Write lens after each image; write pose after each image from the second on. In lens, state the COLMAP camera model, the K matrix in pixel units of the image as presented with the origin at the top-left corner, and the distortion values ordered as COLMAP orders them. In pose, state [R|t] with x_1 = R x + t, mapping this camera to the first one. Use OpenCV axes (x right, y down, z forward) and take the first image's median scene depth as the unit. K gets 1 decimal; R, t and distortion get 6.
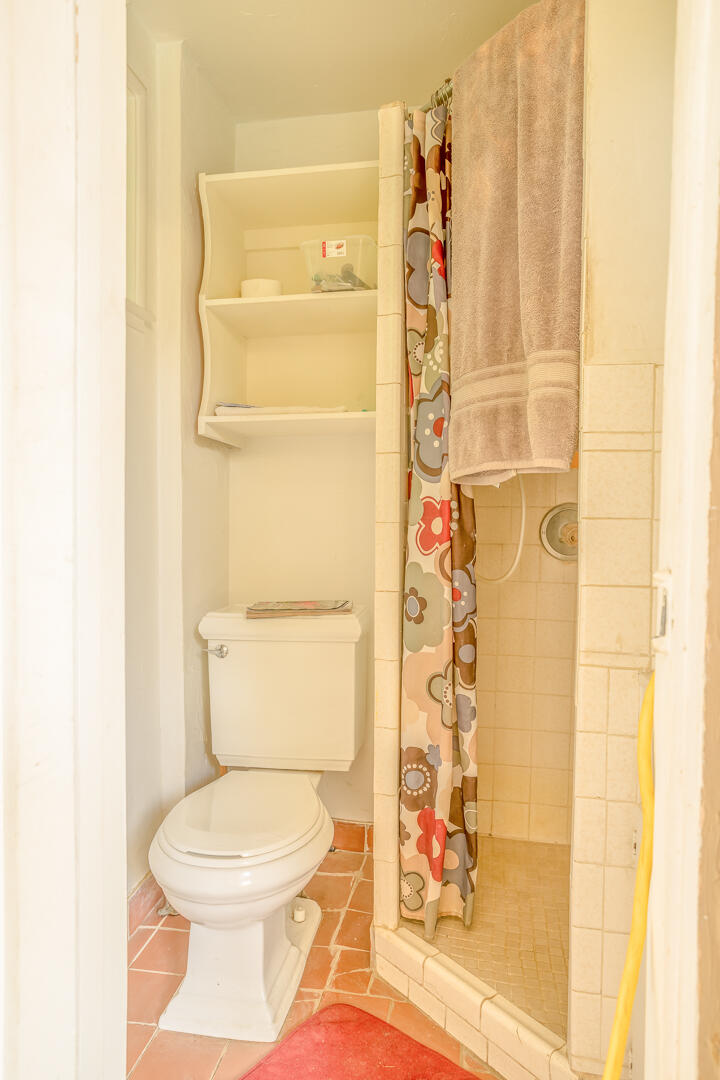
lens RADIAL K [[664.6, 0, 362.3], [0, 664.6, 539.8], [0, 0, 1]] dist [-0.010114, -0.000870]
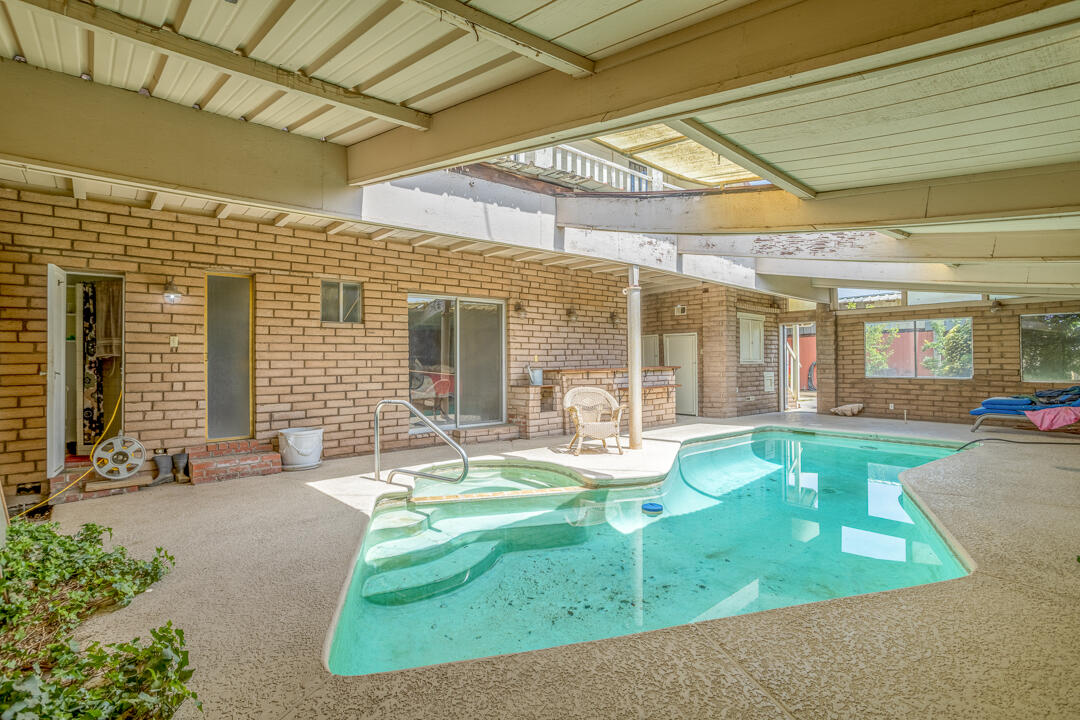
lens RADIAL K [[531.4, 0, 543.9], [0, 531.4, 359.5], [0, 0, 1]] dist [0.003741, 0.000530]
pose [[0.648865, -0.006023, 0.760880, -0.807123], [0.025183, 0.999591, -0.013563, 0.084962], [-0.760487, 0.027961, 0.648751, -4.609611]]
